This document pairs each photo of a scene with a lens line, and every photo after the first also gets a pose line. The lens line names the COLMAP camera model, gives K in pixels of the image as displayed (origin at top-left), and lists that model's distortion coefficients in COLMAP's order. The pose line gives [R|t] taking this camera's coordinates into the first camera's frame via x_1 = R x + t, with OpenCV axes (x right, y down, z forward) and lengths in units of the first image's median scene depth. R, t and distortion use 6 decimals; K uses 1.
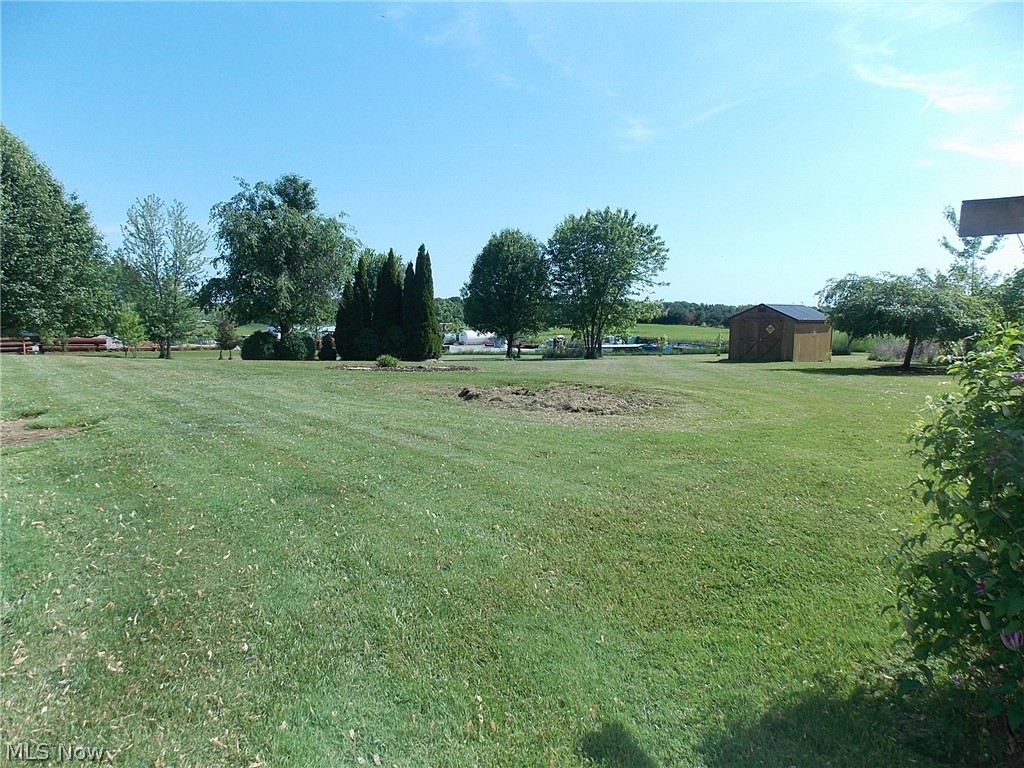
lens RADIAL K [[673.4, 0, 507.6], [0, 673.4, 391.1], [0, 0, 1]] dist [0.009837, -0.003515]
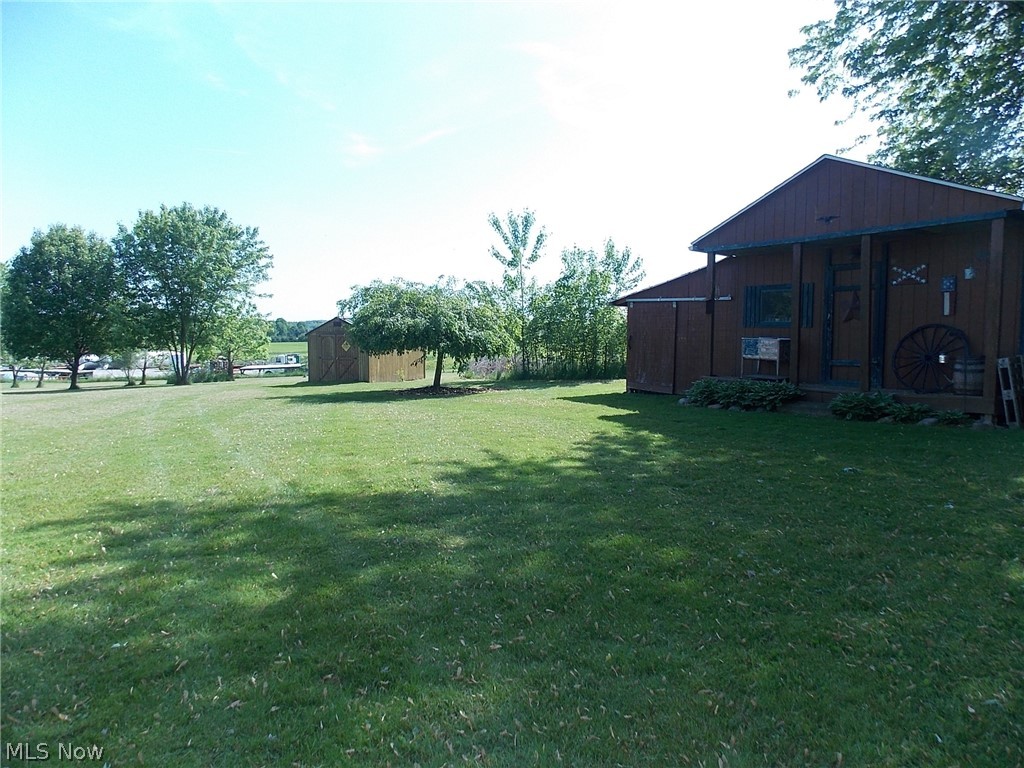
lens RADIAL K [[673.4, 0, 511.8], [0, 673.4, 380.3], [0, 0, 1]] dist [0.009837, -0.003515]
pose [[0.931748, -0.035608, 0.361357, 0.209747], [0.050474, 0.998219, -0.031783, -0.007162], [-0.359581, 0.047853, 0.931886, 0.087863]]
